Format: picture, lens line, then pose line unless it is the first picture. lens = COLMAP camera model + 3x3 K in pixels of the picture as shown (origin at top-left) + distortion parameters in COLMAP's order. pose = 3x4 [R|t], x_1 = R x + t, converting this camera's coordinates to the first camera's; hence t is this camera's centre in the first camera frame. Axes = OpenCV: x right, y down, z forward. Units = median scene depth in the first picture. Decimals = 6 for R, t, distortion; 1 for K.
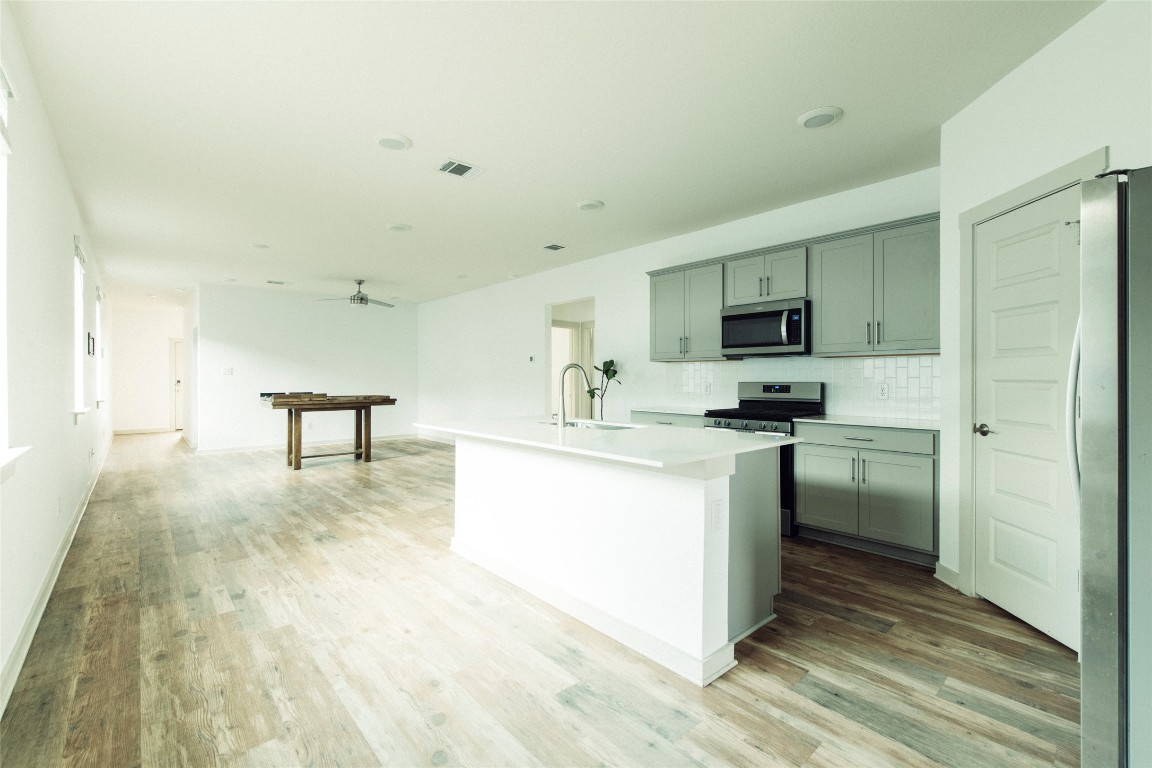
lens RADIAL K [[499.1, 0, 571.6], [0, 499.1, 381.0], [0, 0, 1]] dist [0.004270, -0.001126]
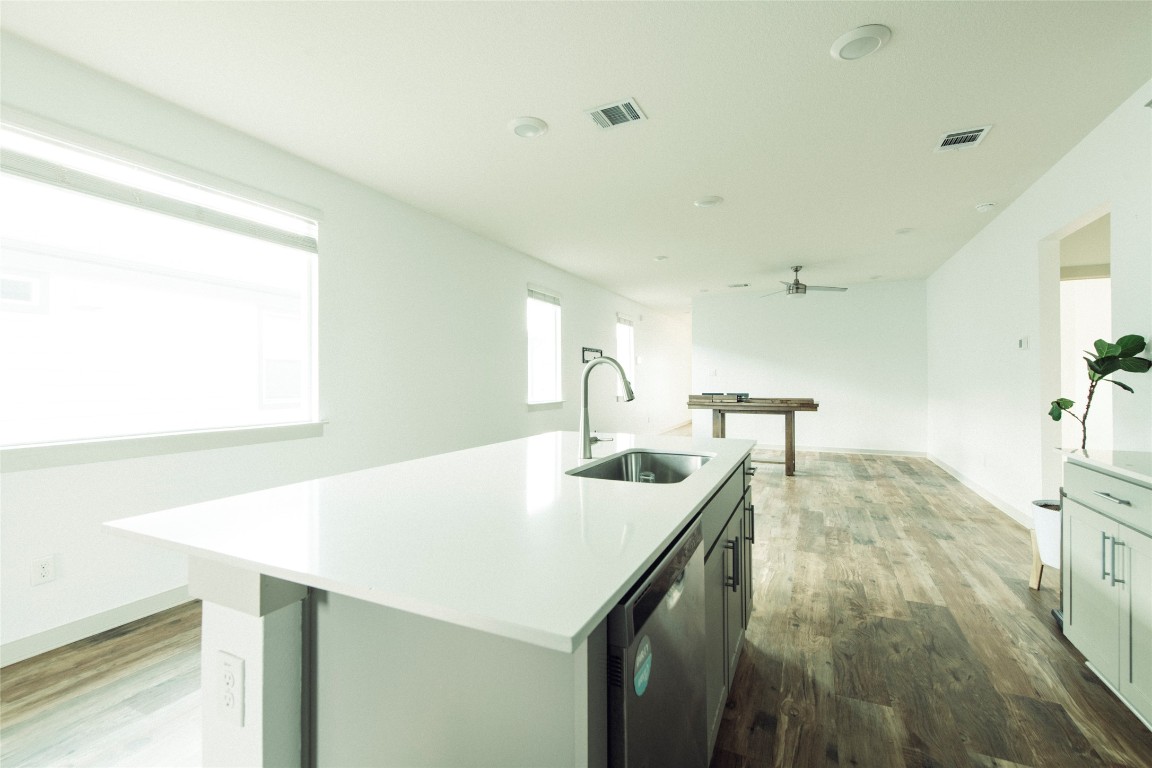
lens RADIAL K [[499.1, 0, 575.1], [0, 499.1, 378.4], [0, 0, 1]] dist [0.004270, -0.001126]
pose [[0.398052, -0.002481, -0.917359, 0.234568], [-0.002231, 0.999991, -0.003672, -0.002004], [0.917360, 0.003508, 0.398043, 0.311688]]
